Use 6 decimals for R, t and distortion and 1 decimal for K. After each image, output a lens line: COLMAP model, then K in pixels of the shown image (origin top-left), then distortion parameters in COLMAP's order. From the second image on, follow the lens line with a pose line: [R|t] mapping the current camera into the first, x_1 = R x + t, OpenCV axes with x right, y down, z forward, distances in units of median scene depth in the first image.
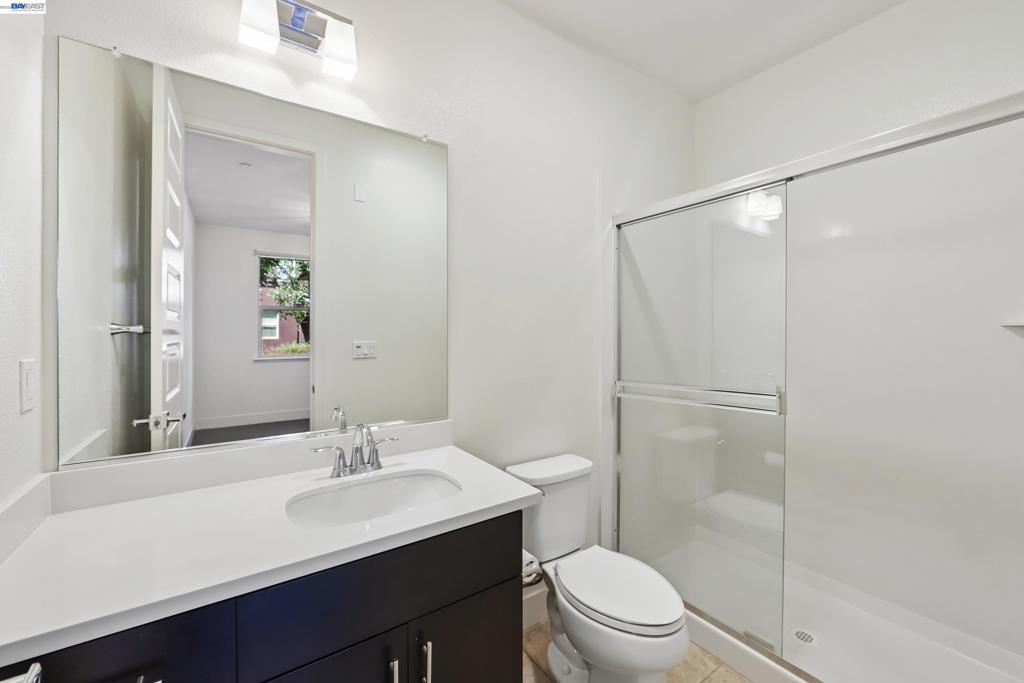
lens RADIAL K [[409.6, 0, 516.7], [0, 409.6, 342.2], [0, 0, 1]] dist [-0.000526, -0.000069]
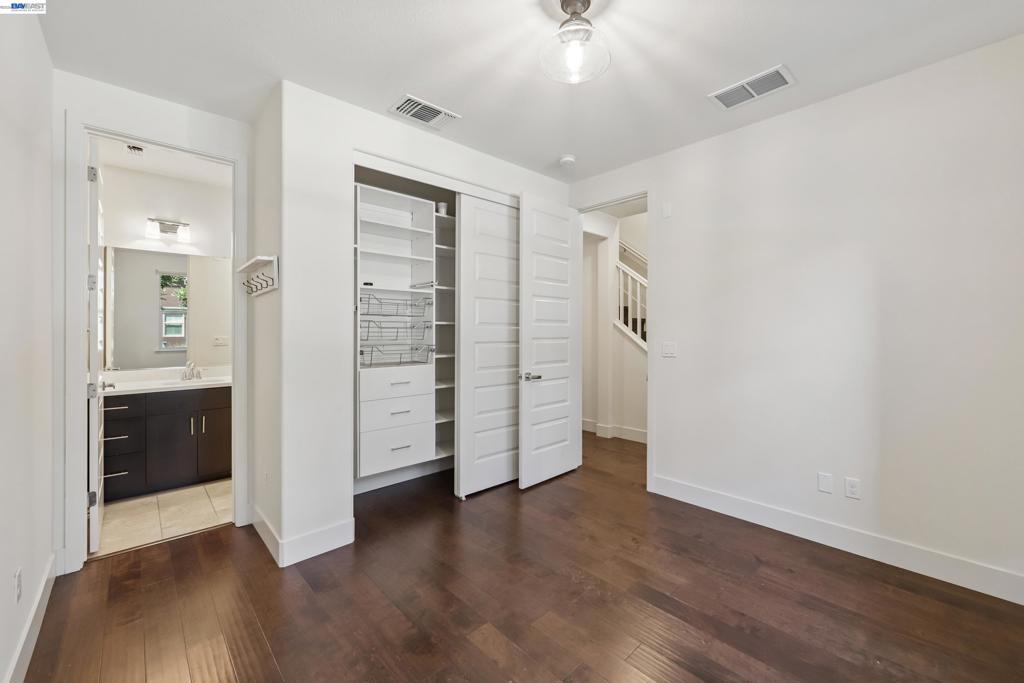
lens RADIAL K [[409.6, 0, 516.7], [0, 409.6, 342.2], [0, 0, 1]] dist [-0.000526, -0.000069]
pose [[0.989164, 0.002944, 0.146788, 0.118081], [-0.003038, 0.999995, 0.000414, 0.003432], [-0.146786, -0.000856, 0.989168, -0.178040]]
